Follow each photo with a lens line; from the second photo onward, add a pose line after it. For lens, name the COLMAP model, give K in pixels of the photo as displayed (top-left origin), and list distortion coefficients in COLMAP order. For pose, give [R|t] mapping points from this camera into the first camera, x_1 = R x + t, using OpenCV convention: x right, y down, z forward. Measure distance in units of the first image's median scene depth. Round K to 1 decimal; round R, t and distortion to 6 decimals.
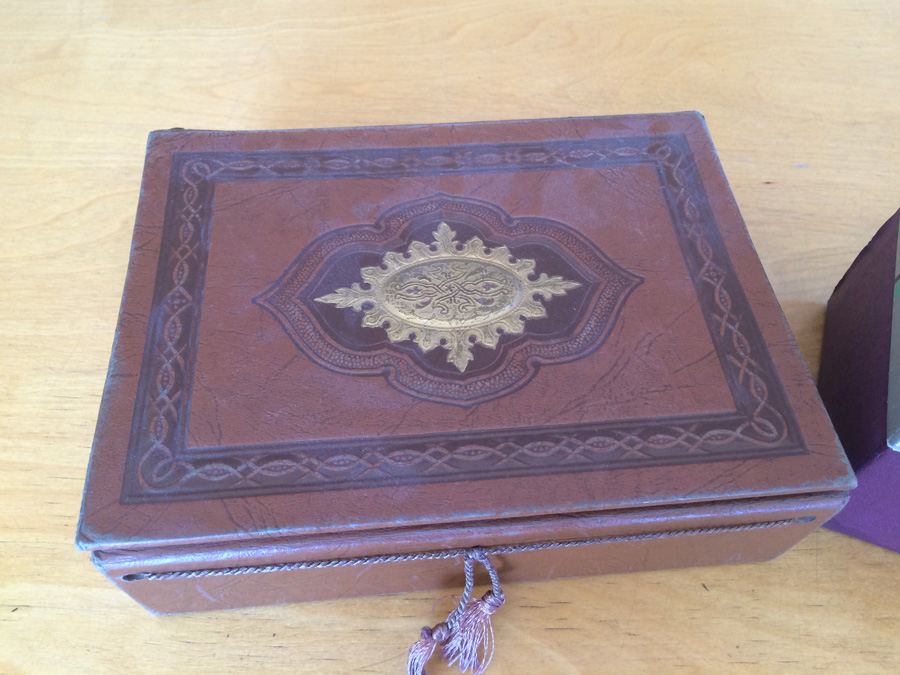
lens RADIAL K [[750.2, 0, 450.0], [0, 750.2, 337.5], [0, 0, 1]] dist [0.004022, -0.002388]
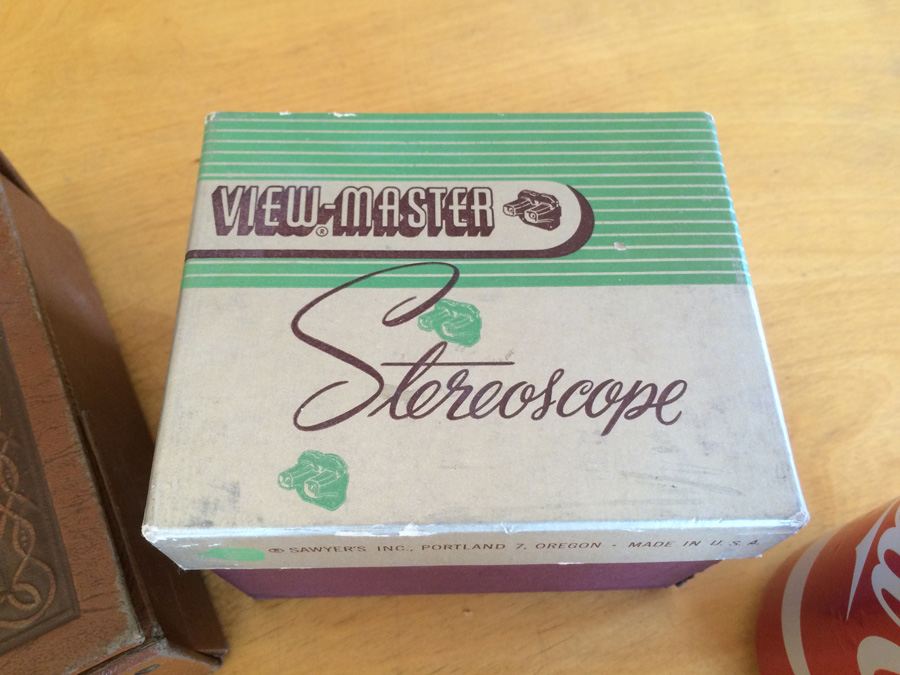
lens RADIAL K [[750.2, 0, 450.0], [0, 750.2, 337.5], [0, 0, 1]] dist [0.004022, -0.002388]
pose [[0.926868, -0.344405, 0.149337, 0.749692], [0.324624, 0.935144, 0.141858, -0.083330], [-0.188509, -0.083005, 0.978557, 0.213328]]
